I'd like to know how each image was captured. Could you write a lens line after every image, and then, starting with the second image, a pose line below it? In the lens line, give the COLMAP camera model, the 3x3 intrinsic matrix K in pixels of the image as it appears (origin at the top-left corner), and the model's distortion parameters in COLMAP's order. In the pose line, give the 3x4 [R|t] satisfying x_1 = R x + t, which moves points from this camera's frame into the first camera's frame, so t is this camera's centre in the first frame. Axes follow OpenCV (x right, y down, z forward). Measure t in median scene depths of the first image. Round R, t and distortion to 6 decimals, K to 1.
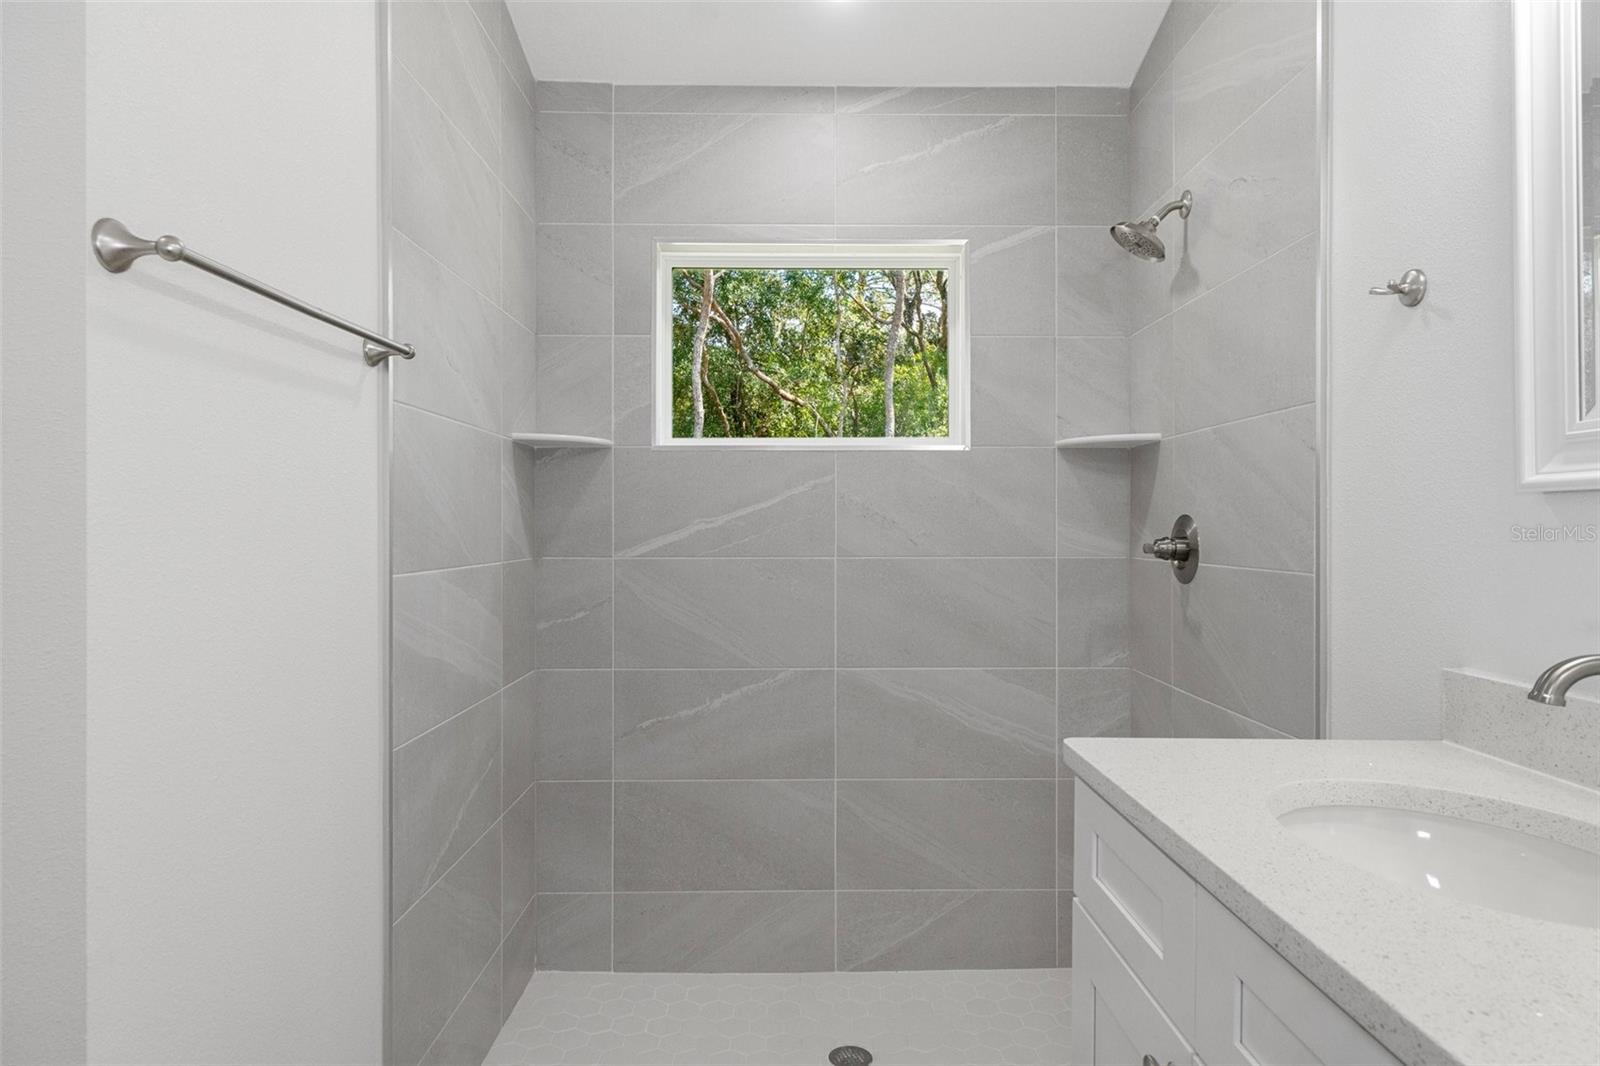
lens RADIAL K [[904.1, 0, 806.3], [0, 904.1, 533.7], [0, 0, 1]] dist [-0.001489, 0.001366]
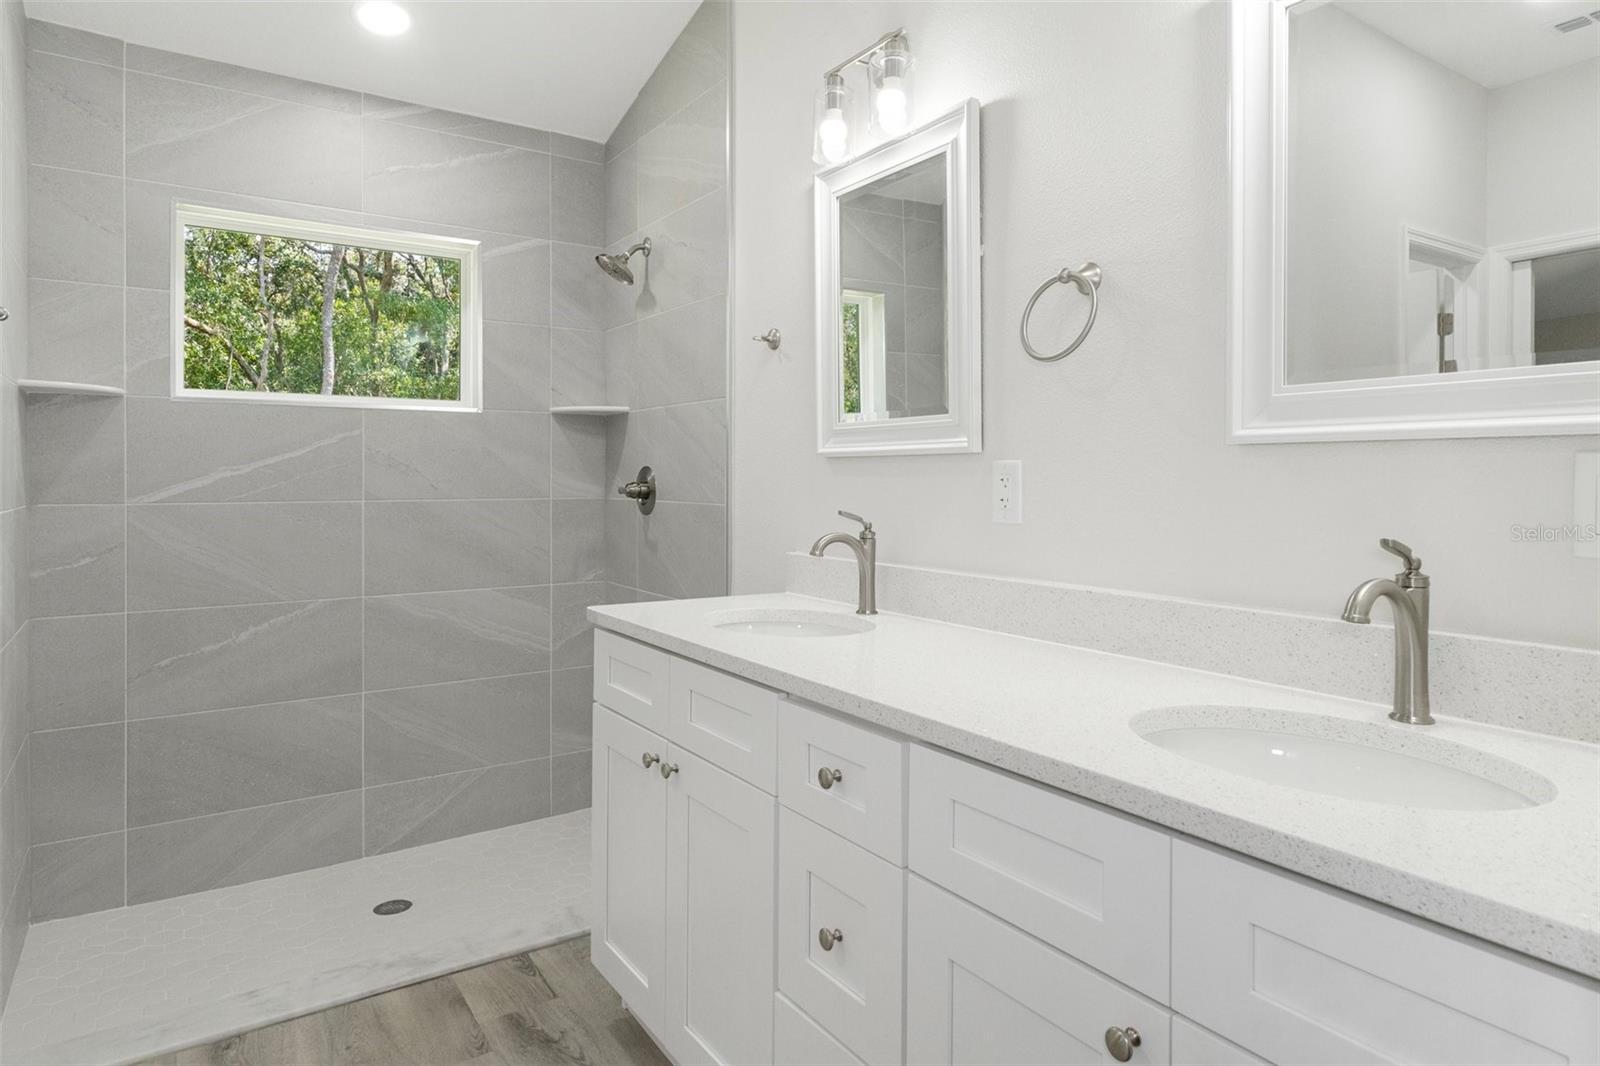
lens RADIAL K [[936.8, 0, 797.7], [0, 936.8, 453.9], [0, 0, 1]] dist [0.034060, 0.000351]
pose [[0.835278, 0.015133, 0.549620, -0.171958], [0.001756, 0.999543, -0.030190, 0.003872], [-0.549825, 0.026182, 0.834869, -0.322586]]
